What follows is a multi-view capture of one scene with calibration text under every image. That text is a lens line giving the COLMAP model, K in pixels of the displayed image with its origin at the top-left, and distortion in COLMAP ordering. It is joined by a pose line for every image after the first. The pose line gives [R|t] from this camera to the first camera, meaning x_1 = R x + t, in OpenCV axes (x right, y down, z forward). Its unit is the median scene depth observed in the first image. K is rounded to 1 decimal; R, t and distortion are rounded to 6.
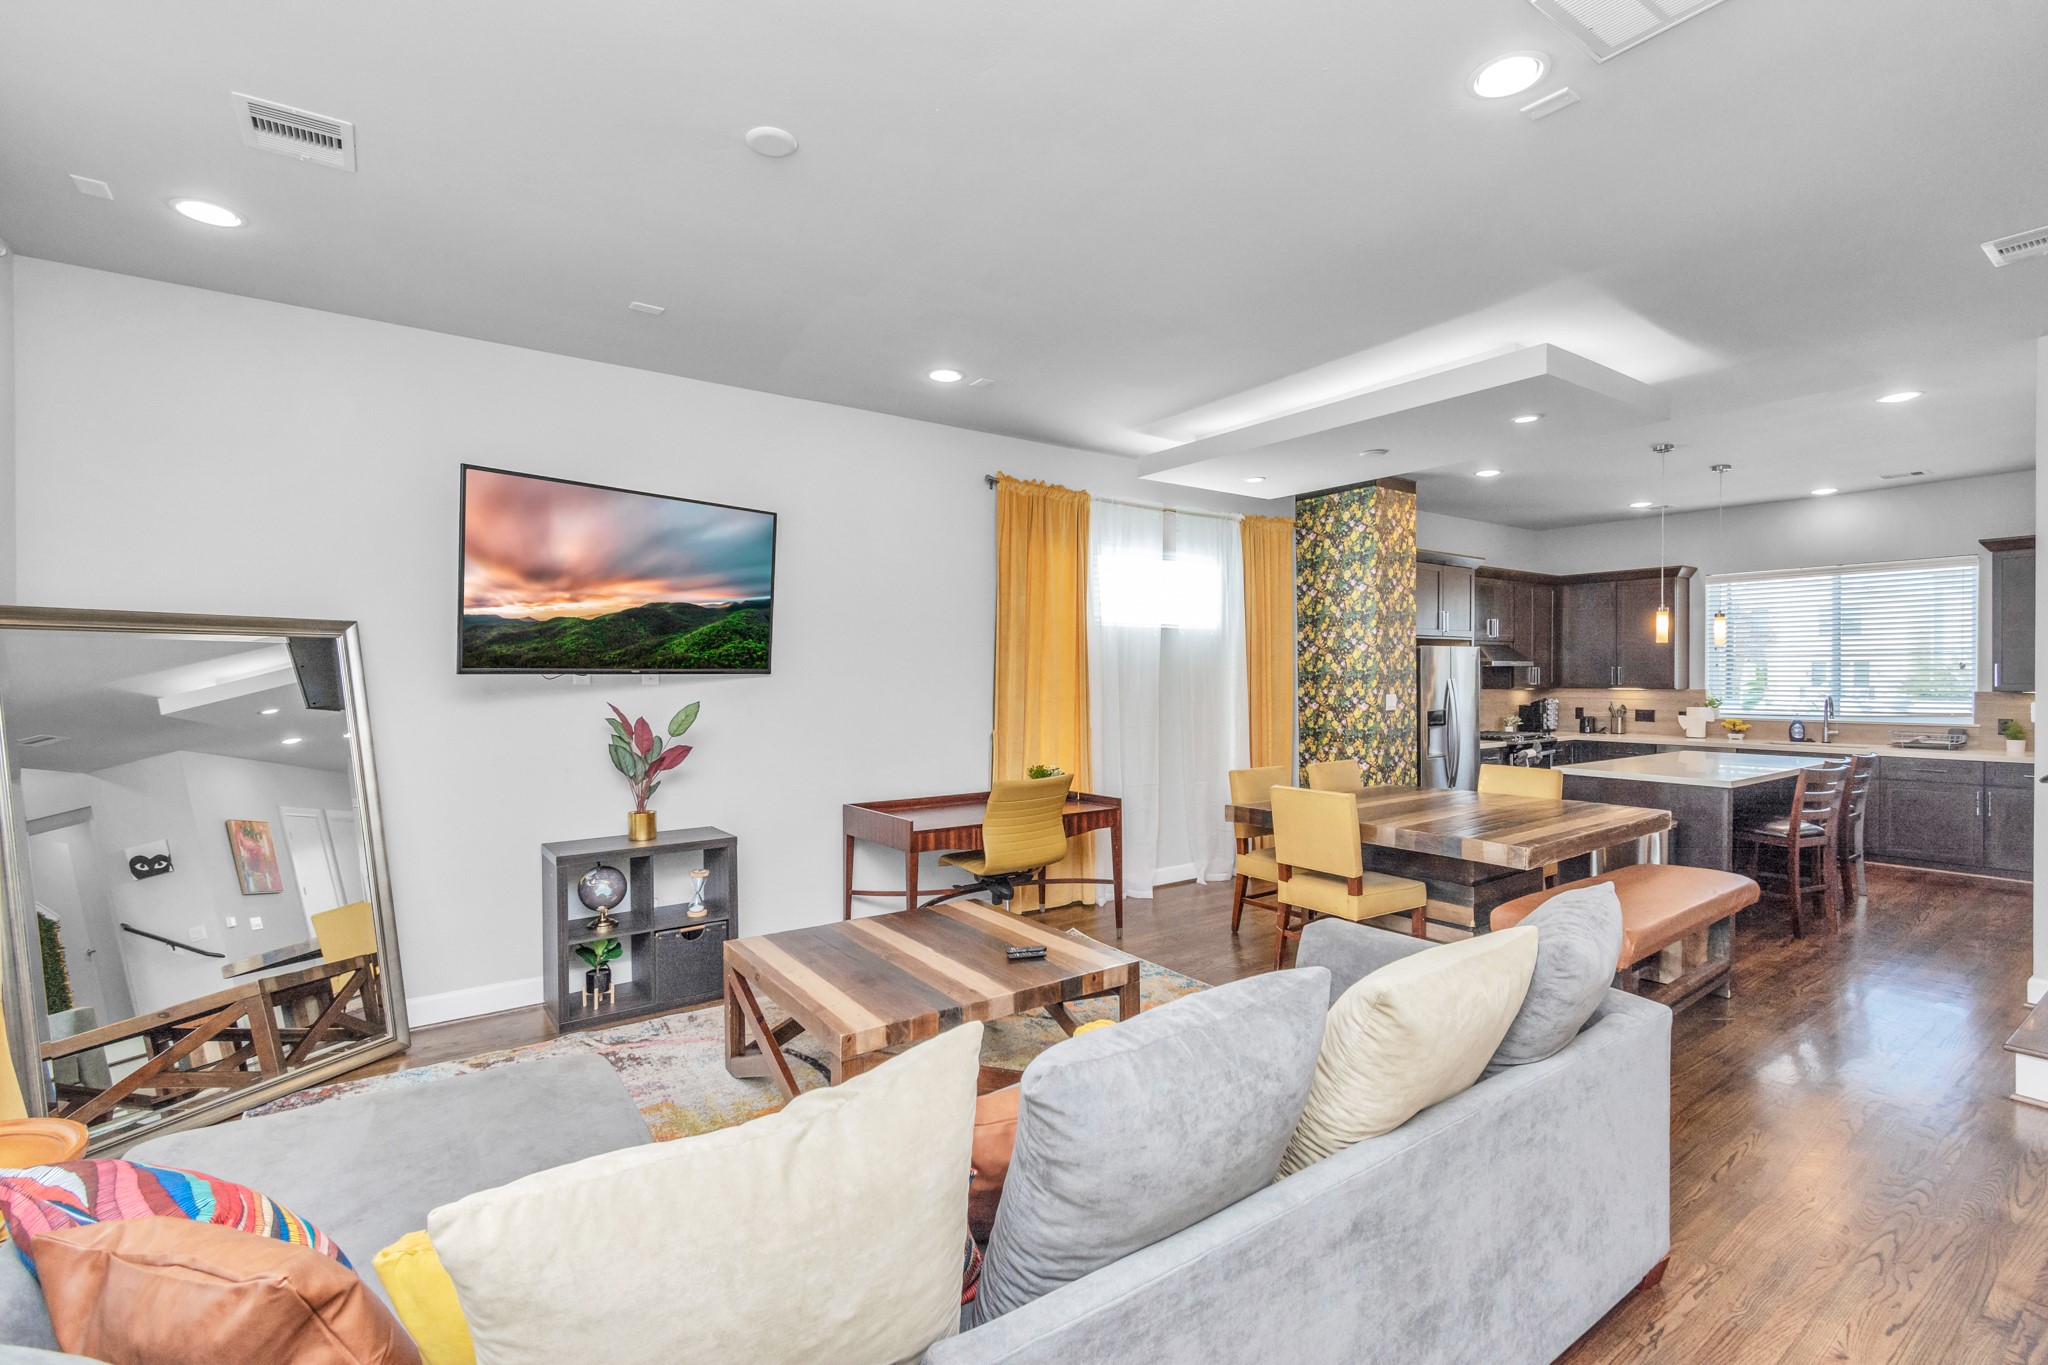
lens RADIAL K [[920.9, 0, 1006.1], [0, 920.9, 683.5], [0, 0, 1]] dist [0.008488, -0.001380]
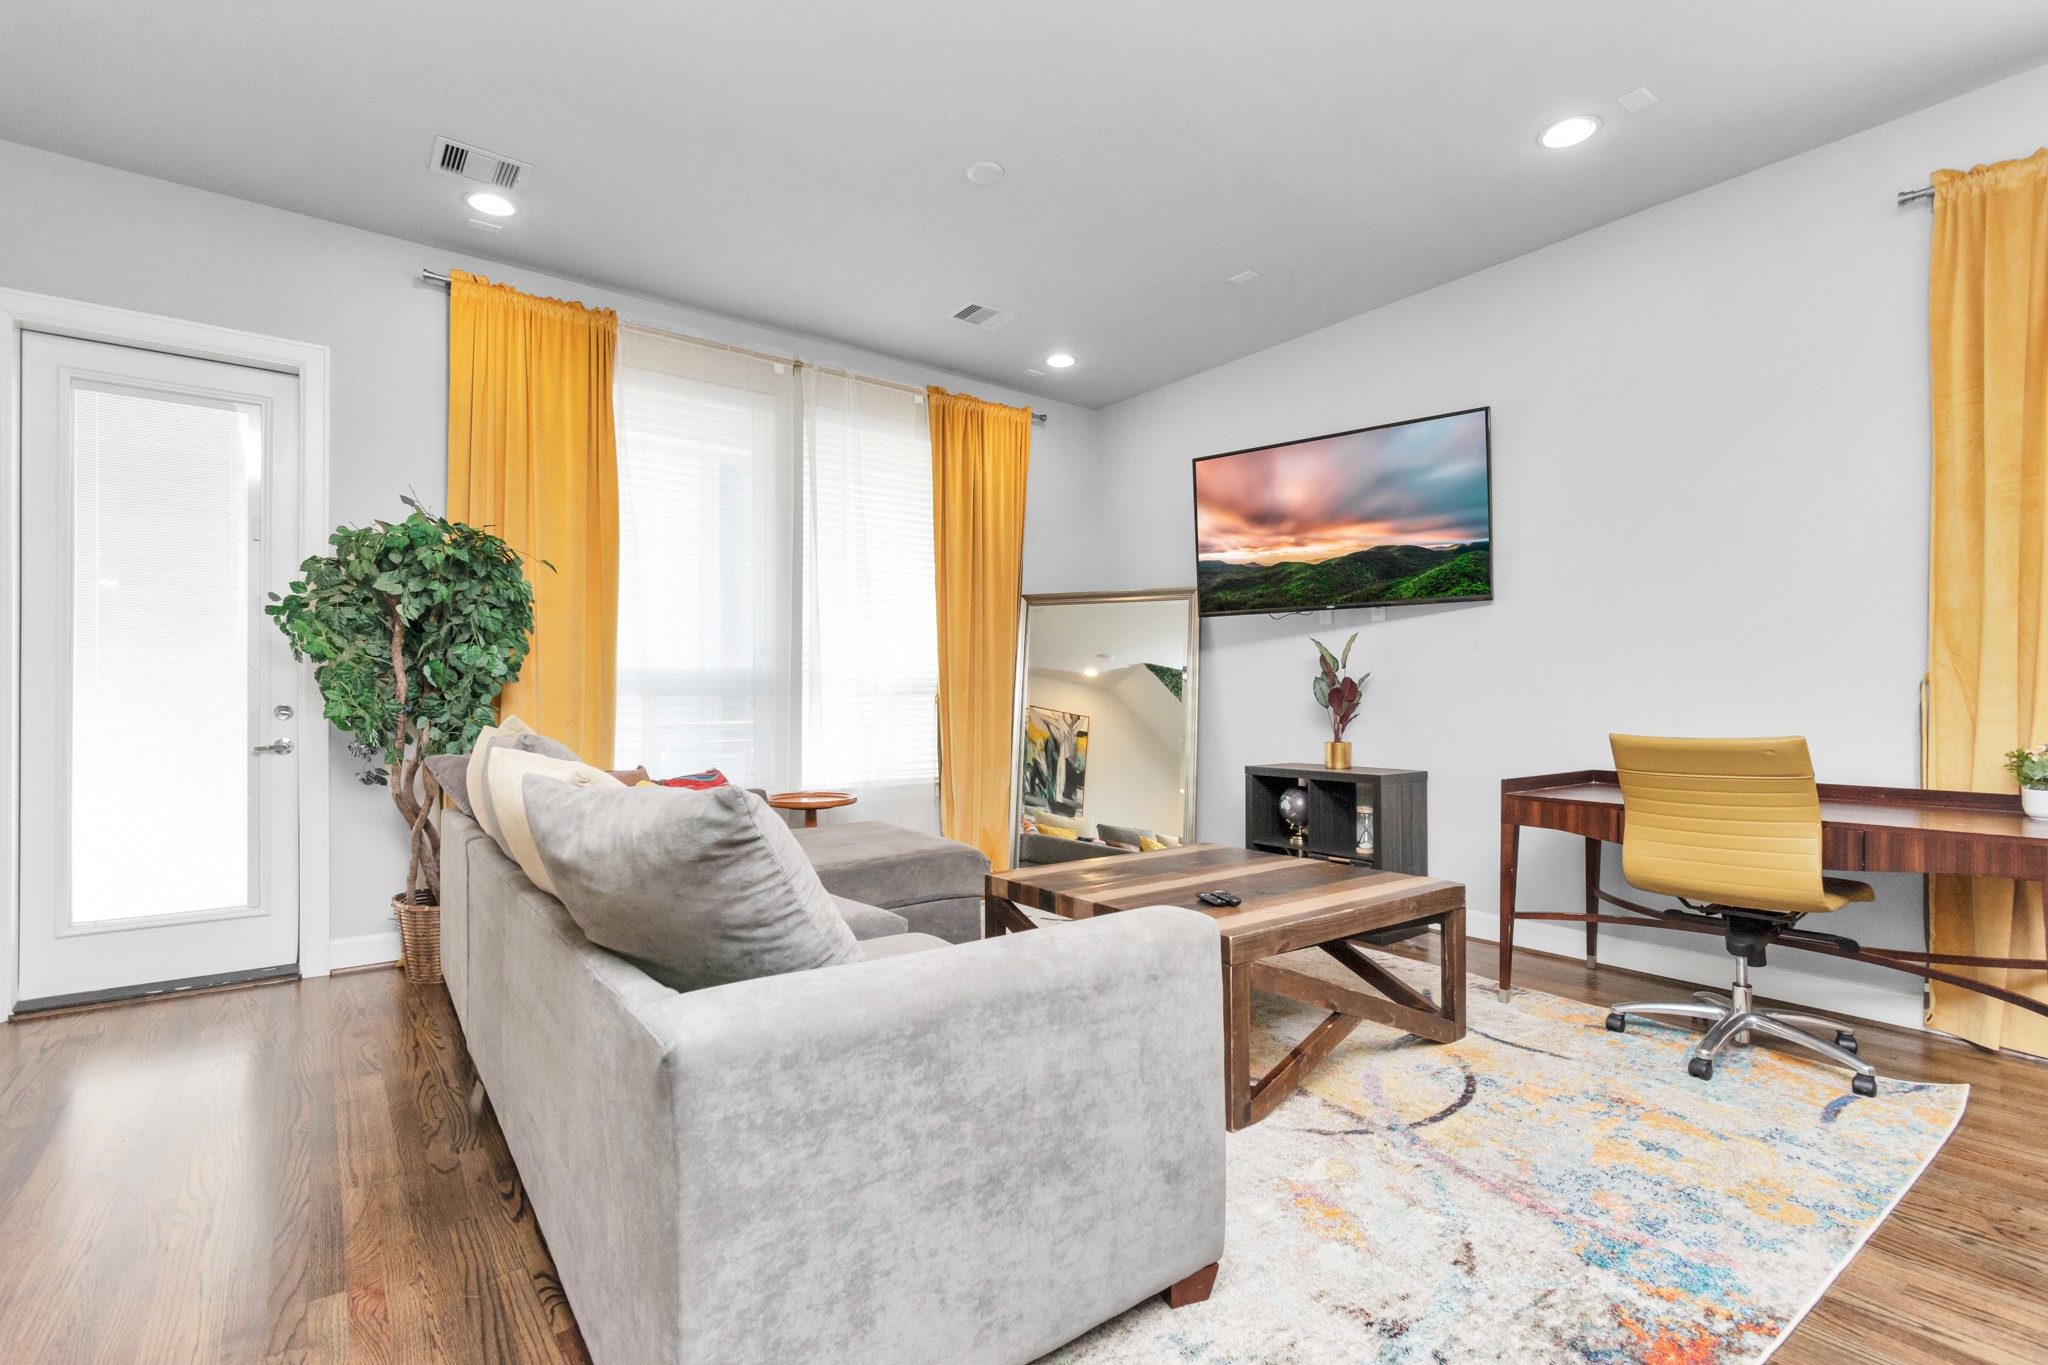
lens RADIAL K [[920.9, 0, 1015.9], [0, 920.9, 692.7], [0, 0, 1]] dist [0.008488, -0.001380]
pose [[0.034127, -0.000459, -0.999417, 0.395672], [-0.008305, 0.999965, -0.000742, 0.052643], [0.999383, 0.008325, 0.034122, 0.378023]]
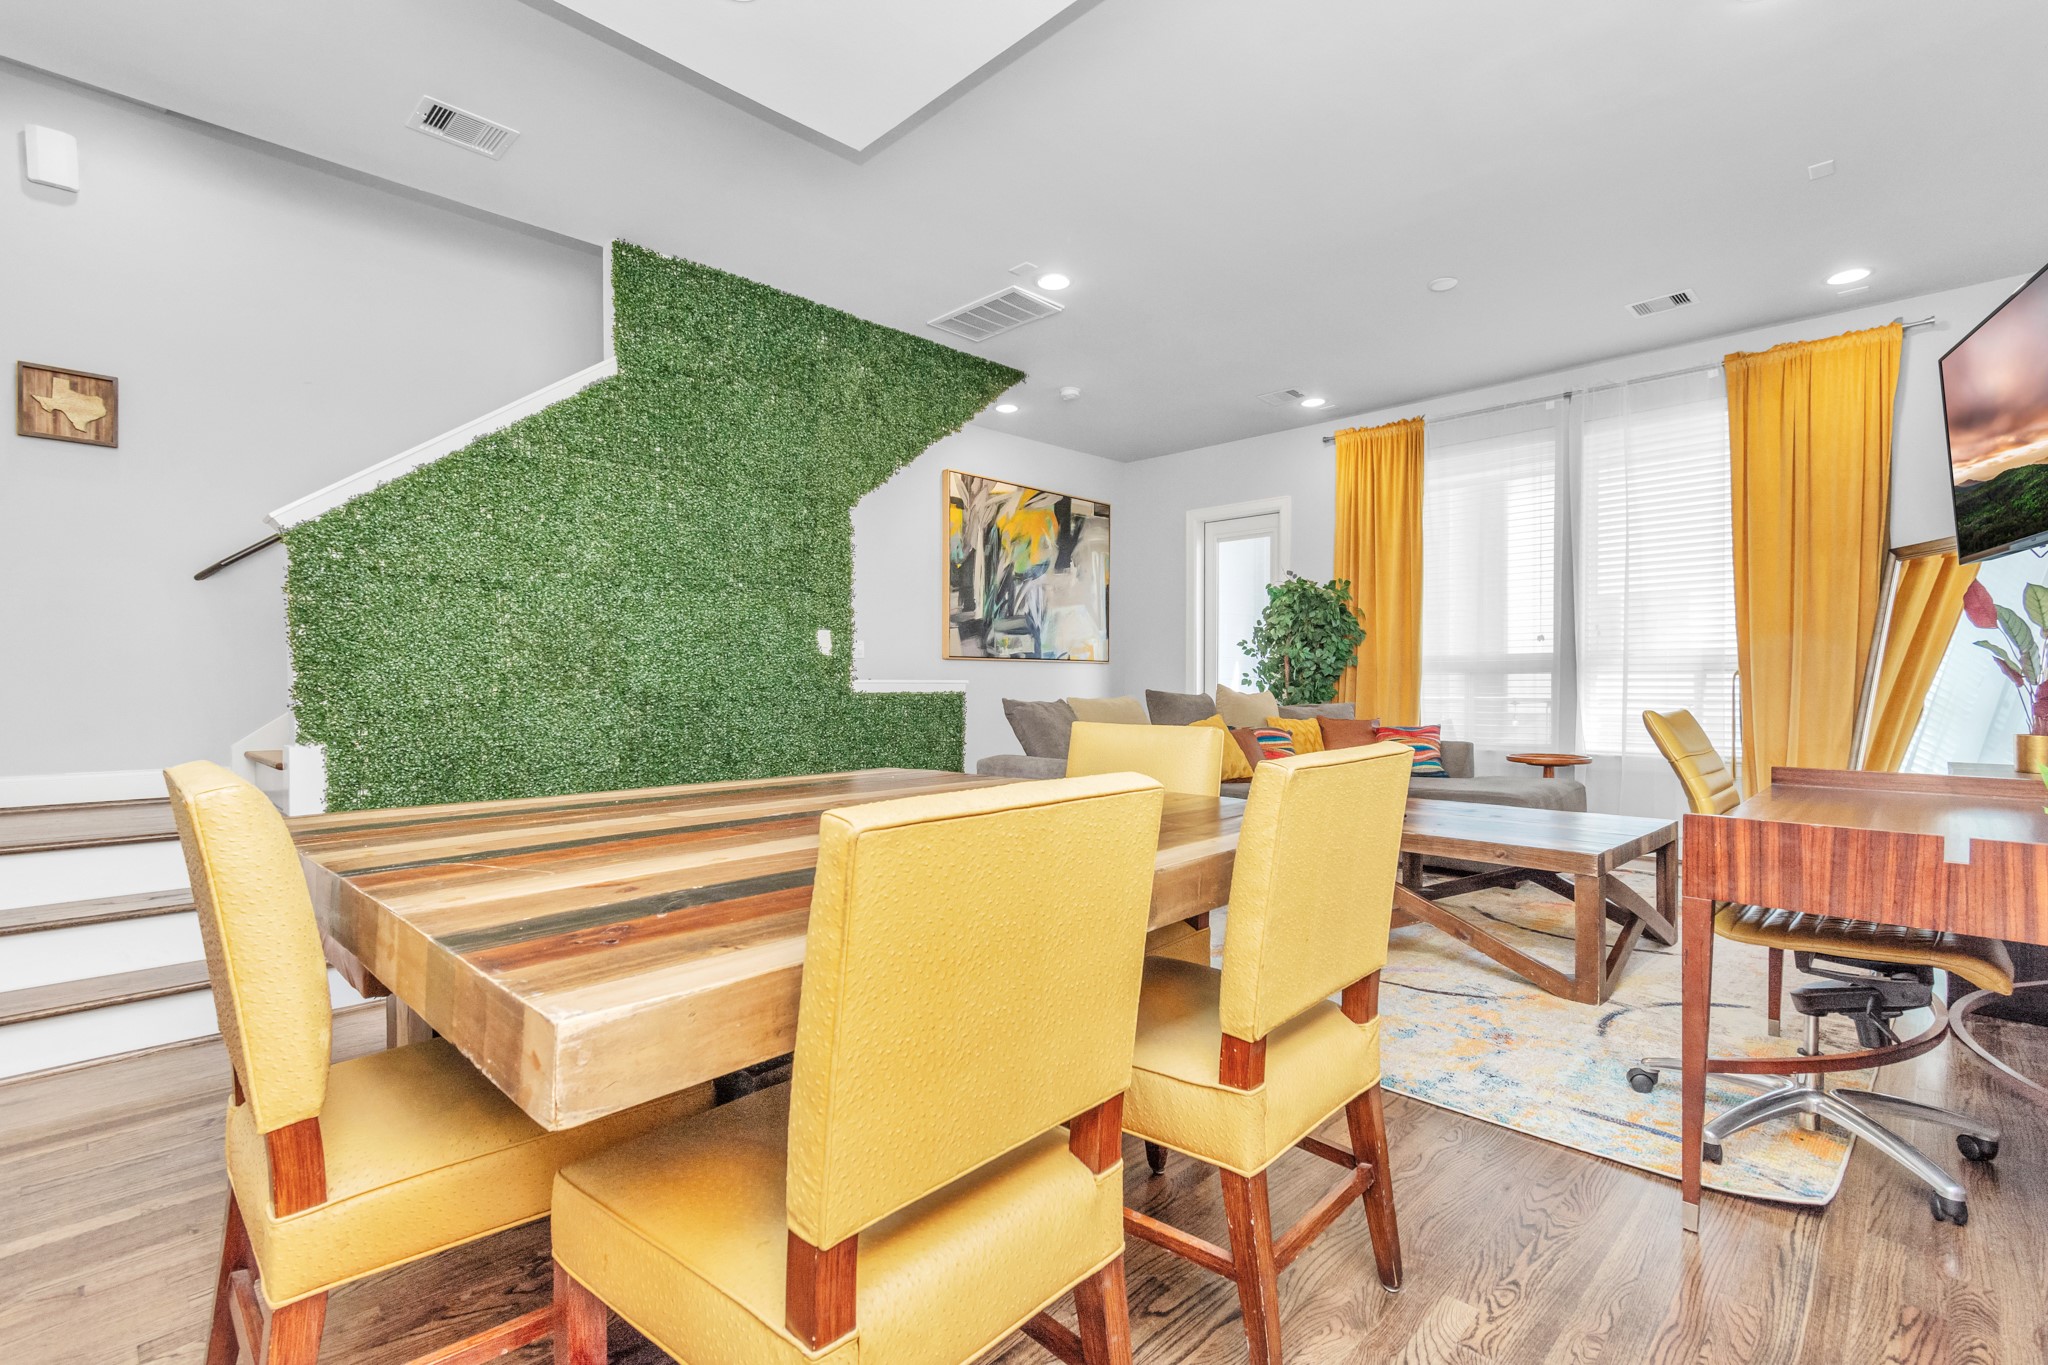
lens RADIAL K [[920.9, 0, 1056.3], [0, 920.9, 693.6], [0, 0, 1]] dist [0.008488, -0.001380]
pose [[-0.980235, 0.012315, -0.197453, 0.311656], [0.007571, 0.999665, 0.024766, 0.050118], [0.197692, 0.022781, -0.979999, 0.956285]]
